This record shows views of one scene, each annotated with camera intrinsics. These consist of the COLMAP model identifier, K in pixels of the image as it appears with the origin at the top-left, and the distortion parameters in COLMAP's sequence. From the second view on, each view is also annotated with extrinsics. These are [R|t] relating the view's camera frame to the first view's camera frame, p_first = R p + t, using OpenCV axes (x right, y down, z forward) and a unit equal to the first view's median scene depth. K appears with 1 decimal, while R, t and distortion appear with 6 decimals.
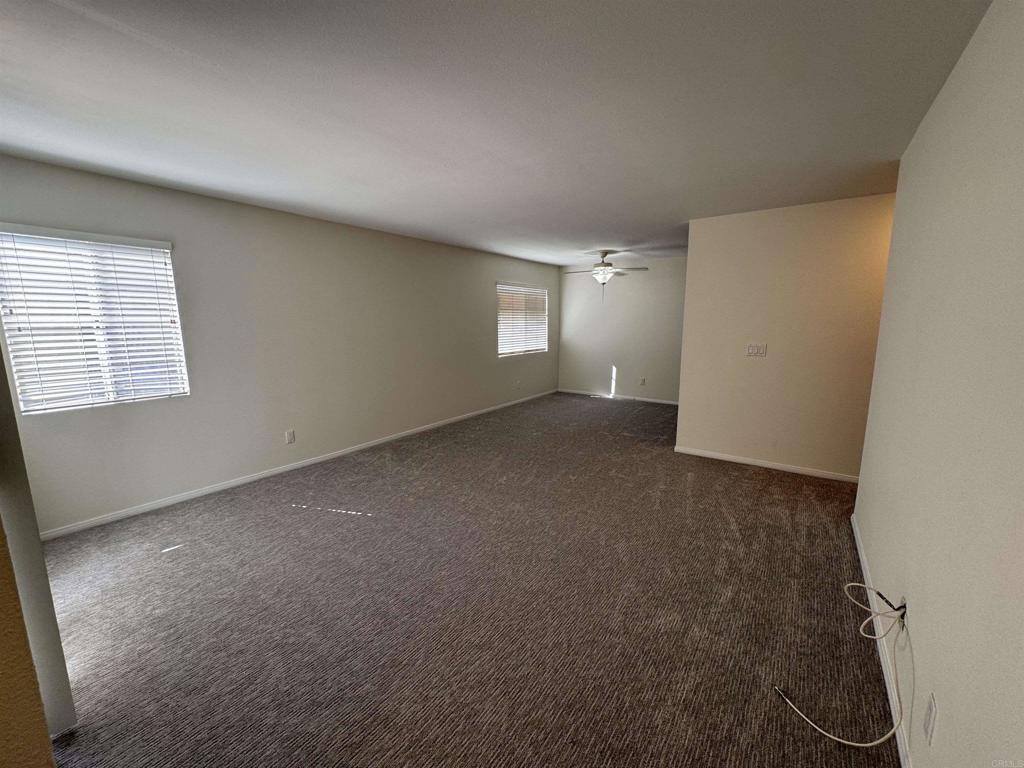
lens RADIAL K [[408.3, 0, 510.8], [0, 408.3, 385.2], [0, 0, 1]] dist [-0.000806, 0.000538]
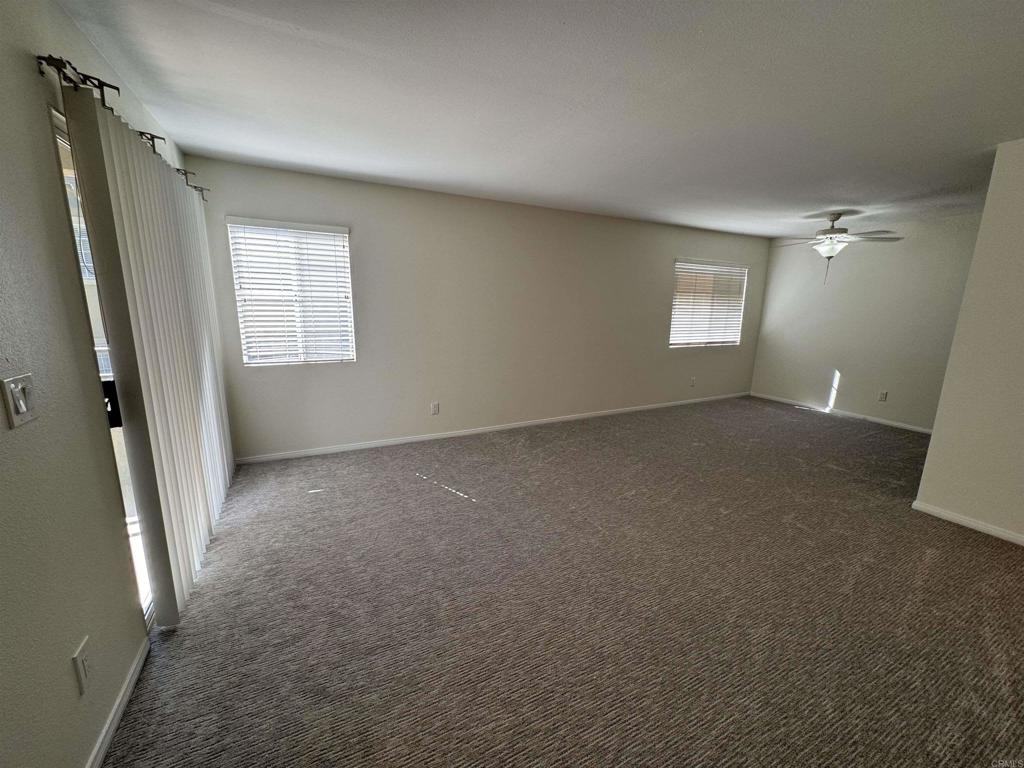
lens RADIAL K [[408.3, 0, 512.7], [0, 408.3, 384.9], [0, 0, 1]] dist [-0.000806, 0.000538]
pose [[0.891590, 0.109617, -0.439377, 0.125666], [-0.093884, 0.993924, 0.057455, -0.018714], [0.443005, -0.009976, 0.896464, 0.163677]]
